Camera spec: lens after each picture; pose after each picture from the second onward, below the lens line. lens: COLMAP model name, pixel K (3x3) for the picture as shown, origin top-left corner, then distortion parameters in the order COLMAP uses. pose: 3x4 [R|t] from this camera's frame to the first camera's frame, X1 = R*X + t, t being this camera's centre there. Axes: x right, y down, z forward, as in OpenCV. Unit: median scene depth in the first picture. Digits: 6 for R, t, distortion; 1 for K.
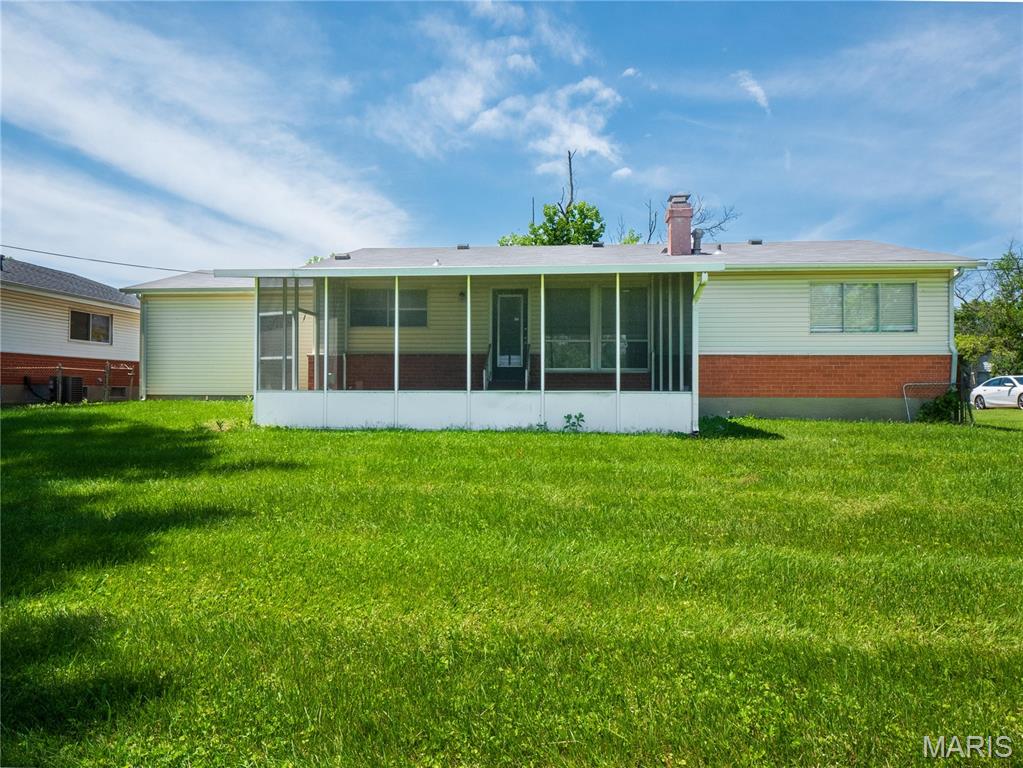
lens RADIAL K [[607.5, 0, 518.4], [0, 607.5, 389.5], [0, 0, 1]] dist [-0.000173, 0.004150]
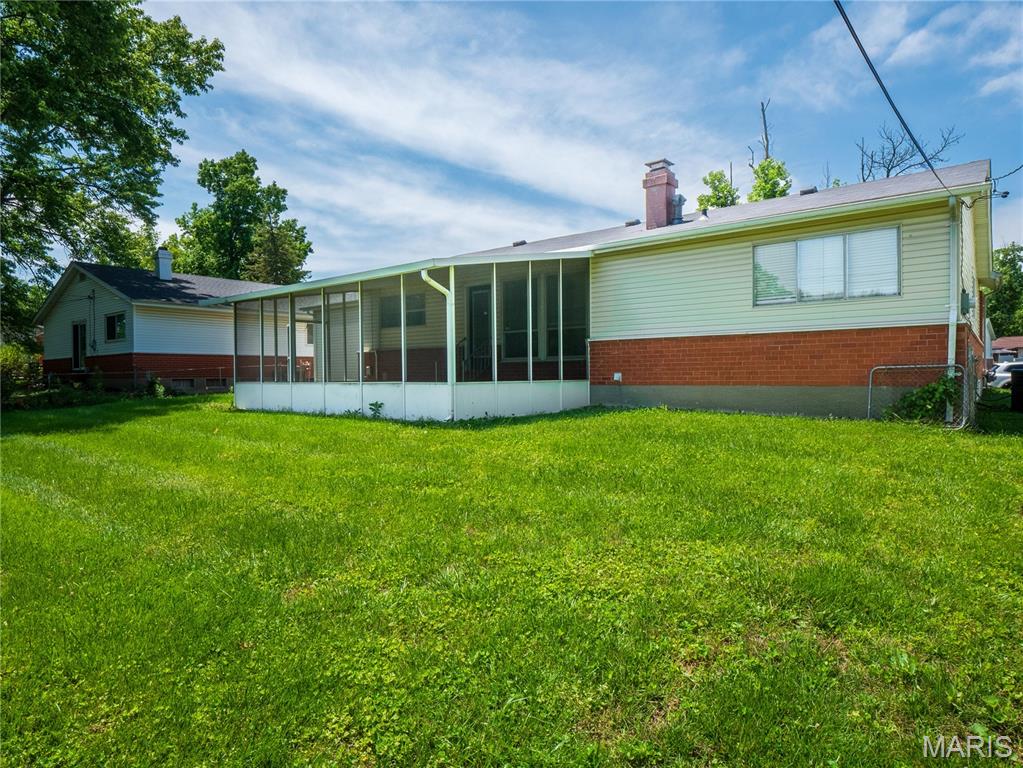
lens RADIAL K [[622.8, 0, 530.6], [0, 622.8, 381.7], [0, 0, 1]] dist [-0.005897, 0.000099]
pose [[0.827953, -0.006127, -0.560764, 0.699564], [0.013221, 0.999876, 0.008595, -0.003375], [0.560641, -0.014530, 0.827931, 0.138281]]
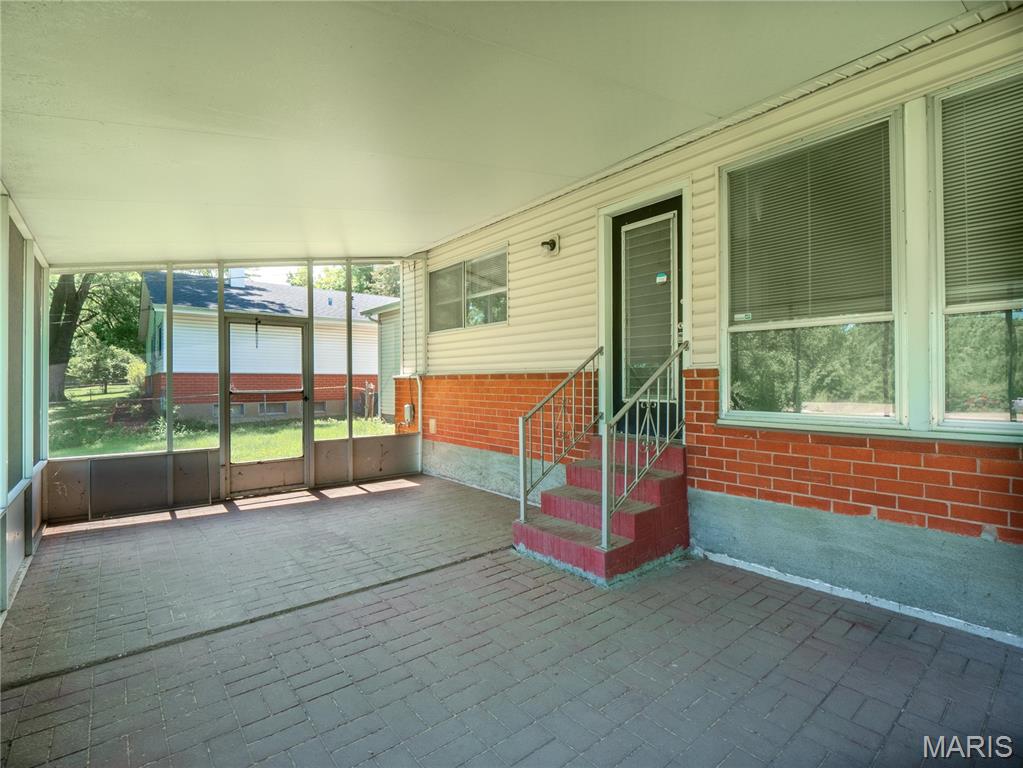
lens RADIAL K [[498.1, 0, 503.9], [0, 498.1, 378.8], [0, 0, 1]] dist [-0.014220, -0.000542]
pose [[0.678825, -0.008914, -0.734246, 0.166238], [0.008060, 0.999957, -0.004689, -0.053705], [0.734256, -0.002735, 0.678867, 0.739877]]
